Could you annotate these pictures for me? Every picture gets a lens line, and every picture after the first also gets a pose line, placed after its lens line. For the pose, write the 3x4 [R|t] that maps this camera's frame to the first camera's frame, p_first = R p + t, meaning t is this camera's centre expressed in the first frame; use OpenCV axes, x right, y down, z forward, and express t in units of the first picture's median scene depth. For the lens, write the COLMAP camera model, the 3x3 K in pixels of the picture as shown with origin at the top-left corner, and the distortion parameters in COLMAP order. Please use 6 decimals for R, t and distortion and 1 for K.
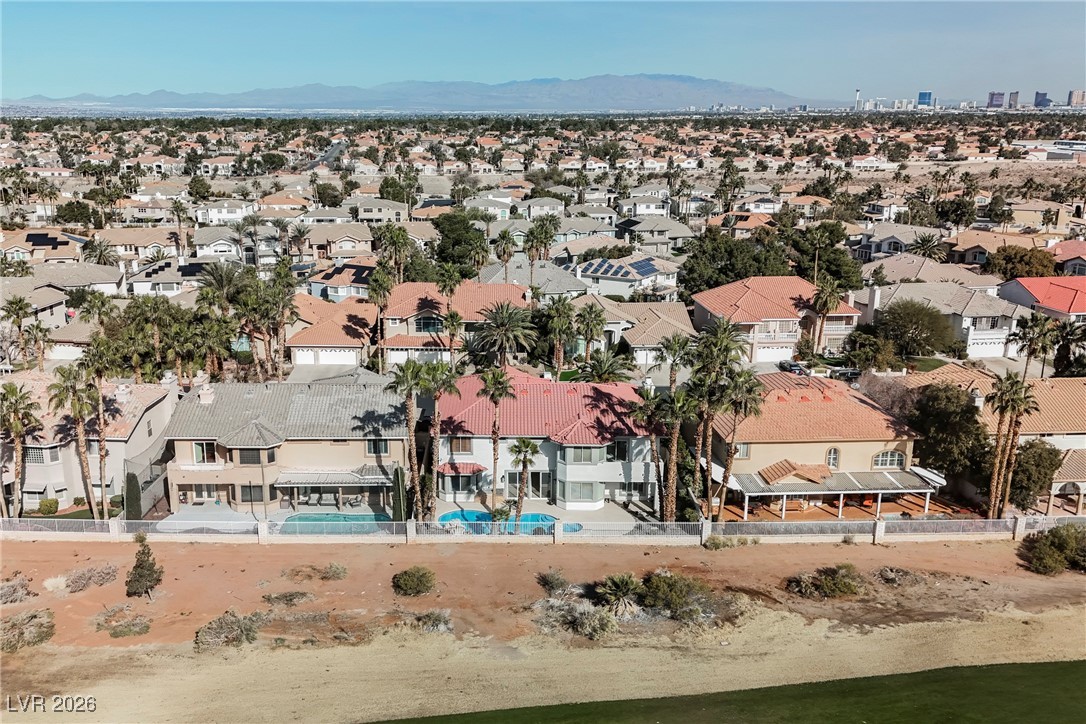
lens RADIAL K [[942.2, 0, 494.3], [0, 942.2, 337.0], [0, 0, 1]] dist [0.085156, -0.086916]
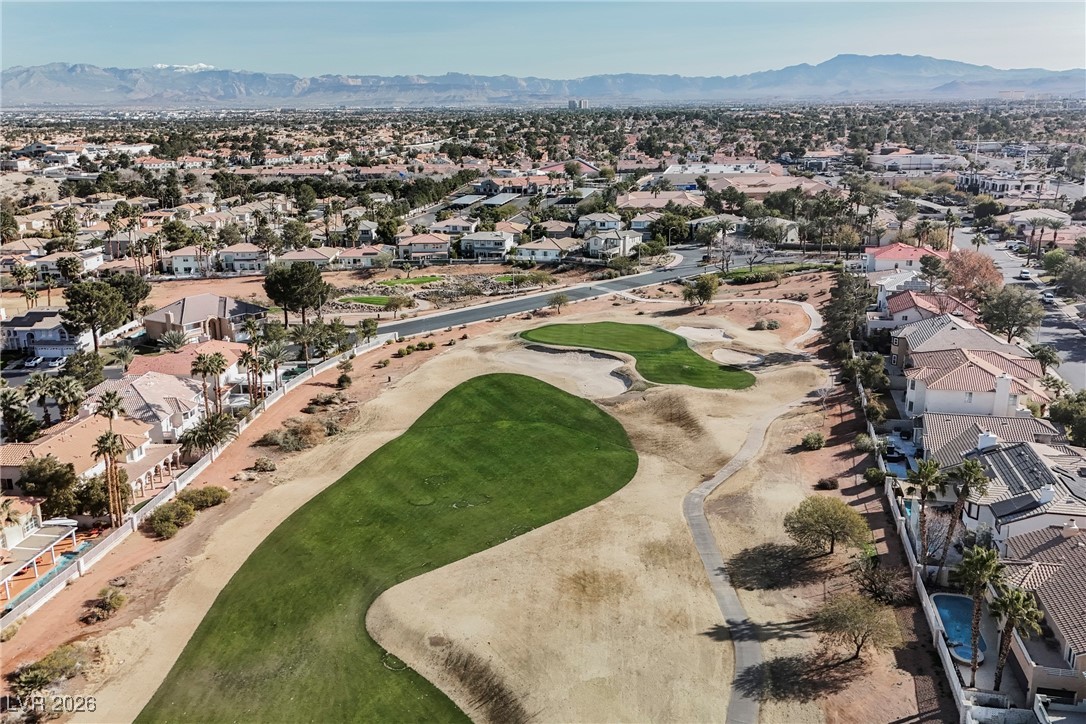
lens RADIAL K [[950.7, 0, 541.5], [0, 950.7, 359.2], [0, 0, 1]] dist [0.059735, -0.026914]
pose [[0.165858, -0.252969, 0.953152, -0.753626], [0.245847, 0.946628, 0.208458, -0.212295], [-0.955013, 0.199755, 0.219197, -0.018919]]
